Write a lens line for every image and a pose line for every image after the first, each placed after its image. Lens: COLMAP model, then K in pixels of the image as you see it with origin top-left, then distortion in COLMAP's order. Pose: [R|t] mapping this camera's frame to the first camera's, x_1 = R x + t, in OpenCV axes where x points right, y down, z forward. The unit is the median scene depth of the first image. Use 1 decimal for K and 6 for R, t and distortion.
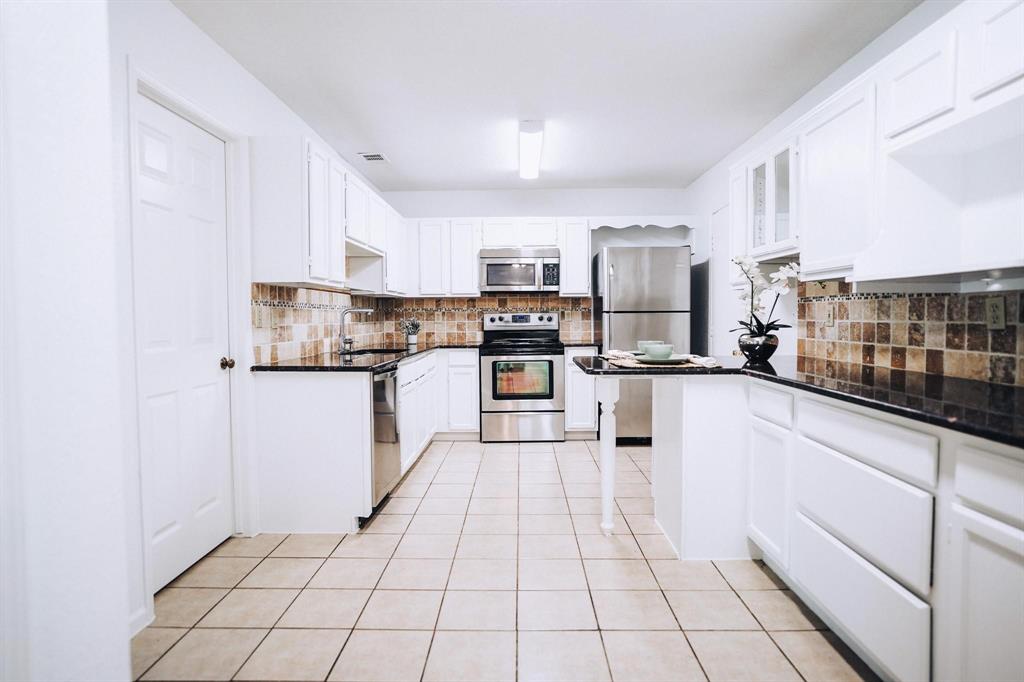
lens RADIAL K [[551.3, 0, 509.4], [0, 551.3, 338.4], [0, 0, 1]] dist [-0.045964, 0.021999]
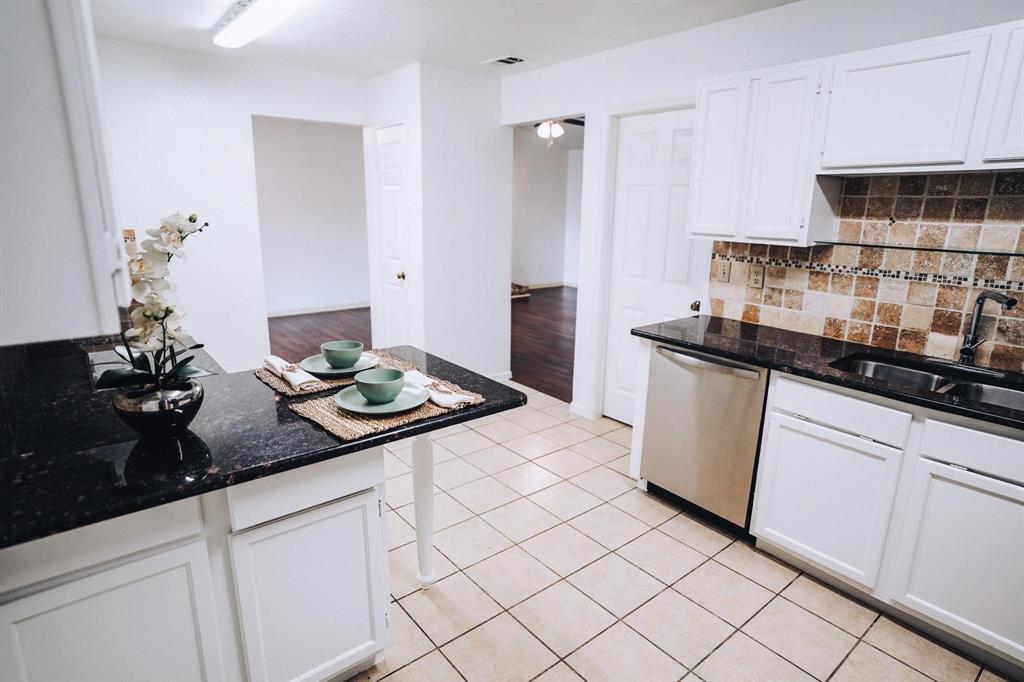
lens RADIAL K [[551.3, 0, 522.7], [0, 551.3, 344.8], [0, 0, 1]] dist [-0.045964, 0.021999]
pose [[-0.756799, 0.153637, -0.635335, 0.406047], [-0.038080, 0.959970, 0.277501, -0.145071], [0.652537, 0.234206, -0.720654, 1.250260]]
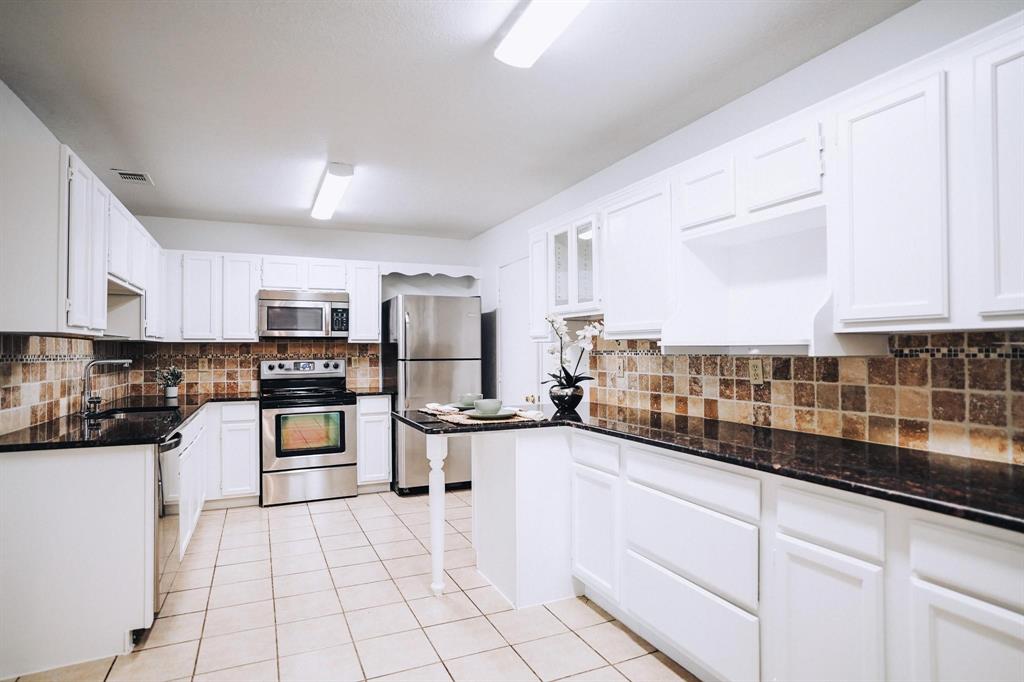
lens RADIAL K [[551.3, 0, 508.1], [0, 551.3, 341.4], [0, 0, 1]] dist [-0.045964, 0.021999]
pose [[0.902111, 0.008542, 0.431419, -0.104694], [0.017960, 0.998194, -0.057318, -0.028067], [-0.431130, 0.059455, 0.900329, 0.035245]]
